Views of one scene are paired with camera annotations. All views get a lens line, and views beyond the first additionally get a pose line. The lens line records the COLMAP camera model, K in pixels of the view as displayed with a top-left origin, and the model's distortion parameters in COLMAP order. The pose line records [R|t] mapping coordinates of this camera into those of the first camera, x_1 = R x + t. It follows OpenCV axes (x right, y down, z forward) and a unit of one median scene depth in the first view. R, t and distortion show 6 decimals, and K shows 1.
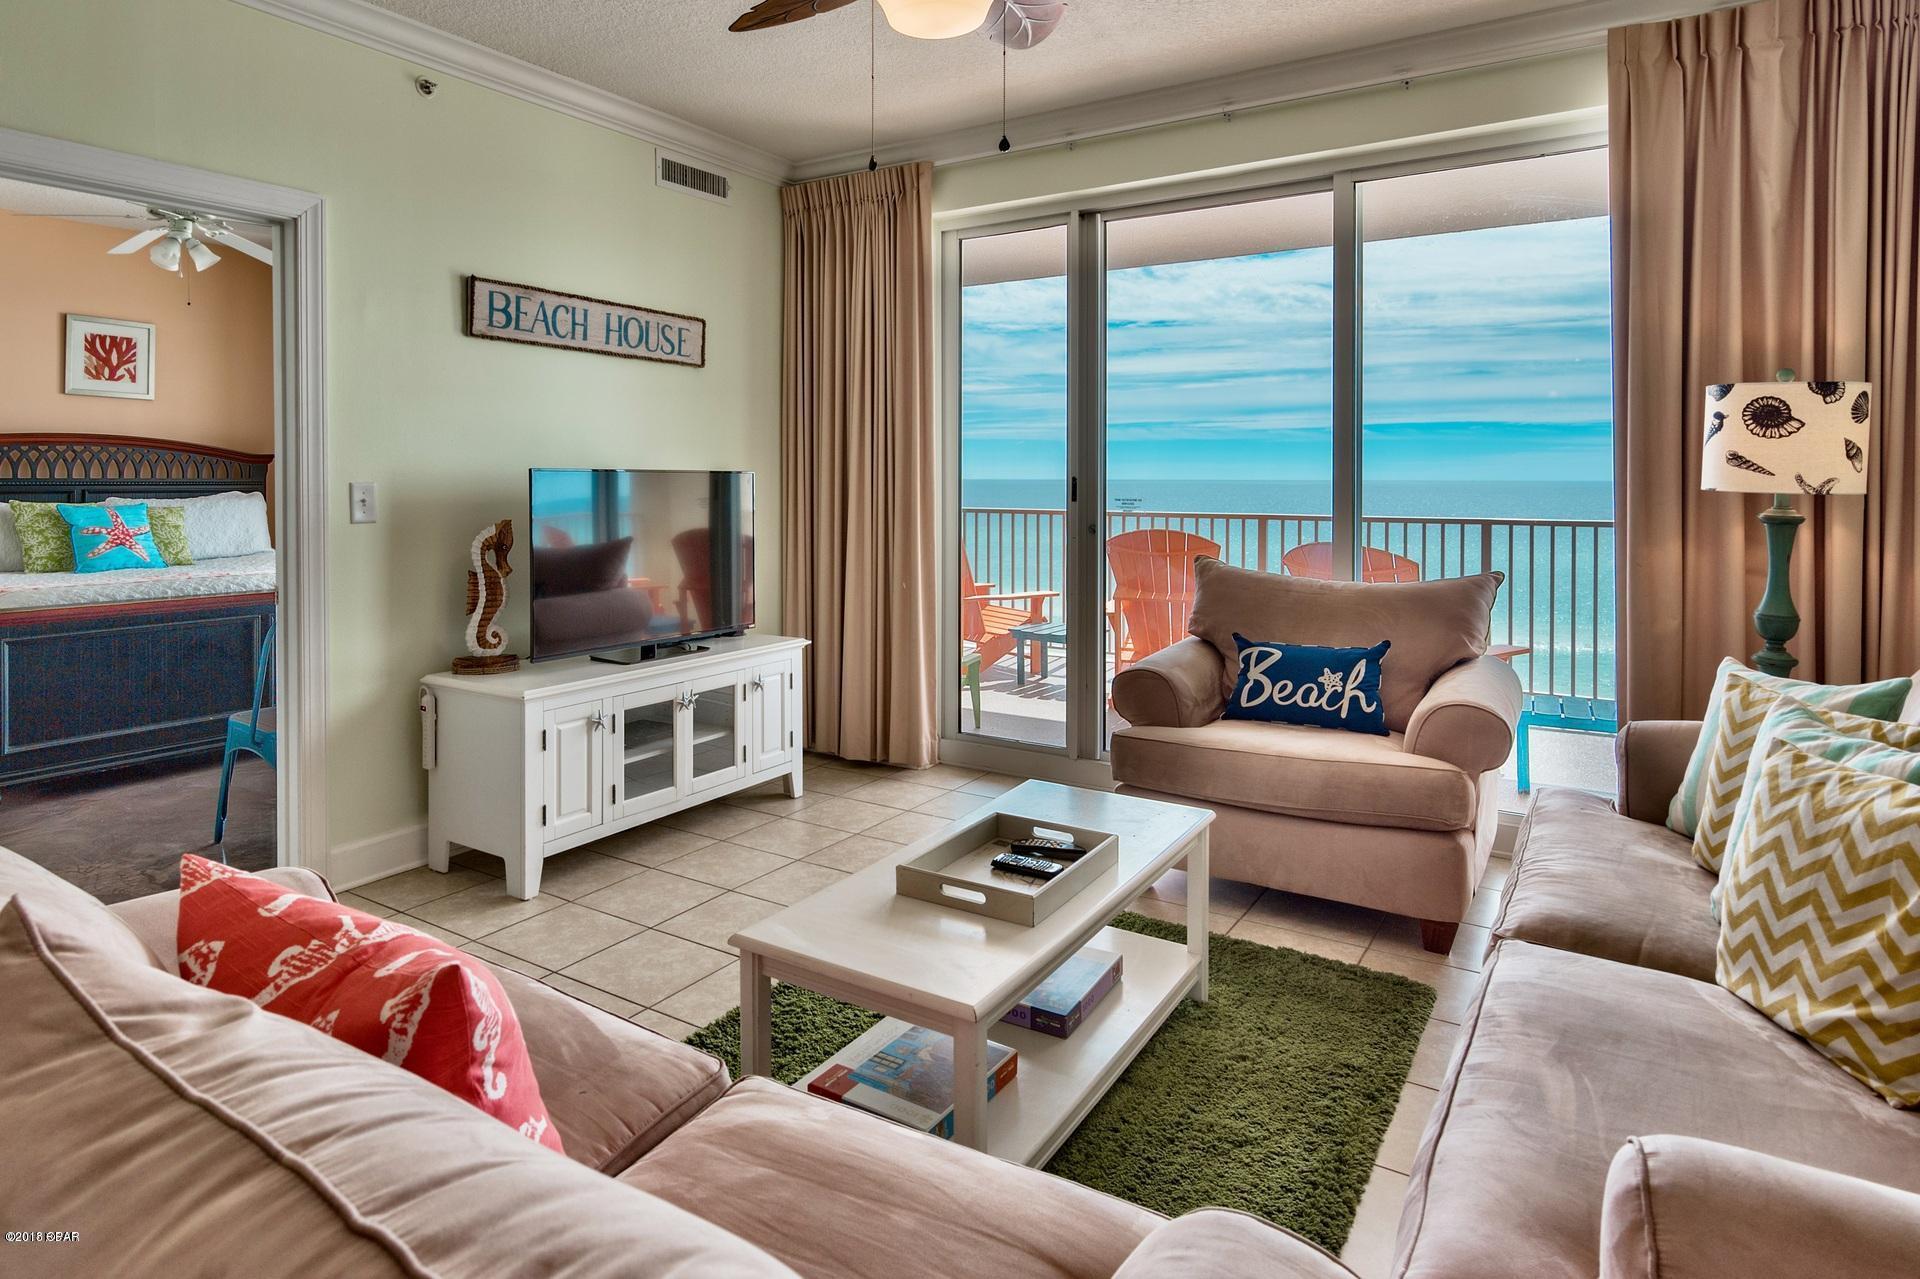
lens RADIAL K [[1121.7, 0, 880.4], [0, 1121.7, 485.1], [0, 0, 1]] dist [0.013489, 0.000764]
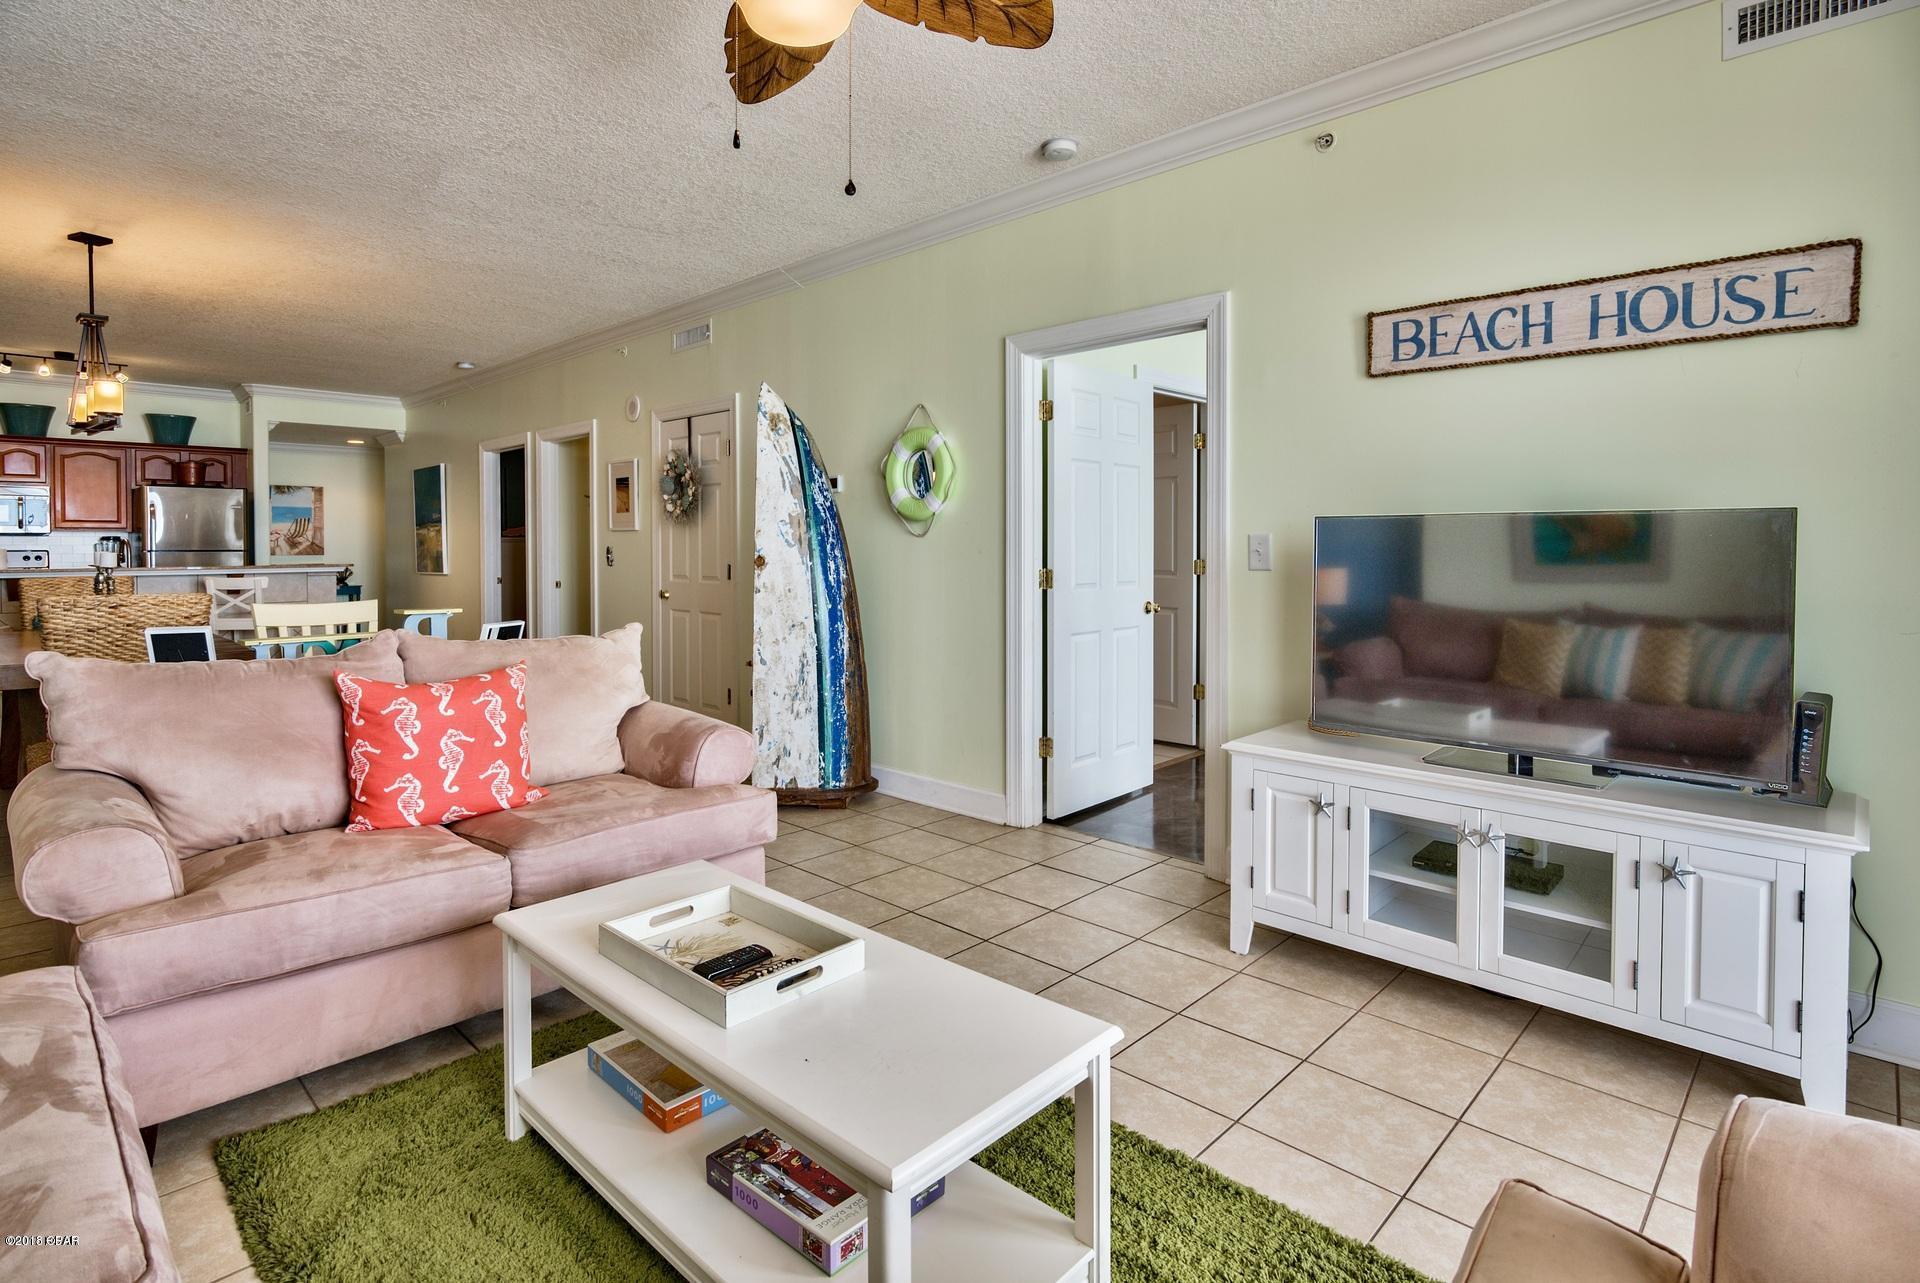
lens RADIAL K [[961.4, 0, 908.4], [0, 961.4, 567.2], [0, 0, 1]] dist [-0.010742, 0.001409]
pose [[-0.197176, 0.018235, -0.980199, 4.504099], [-0.006194, 0.999784, 0.019845, 0.111542], [0.980349, 0.009984, -0.197020, 7.016149]]
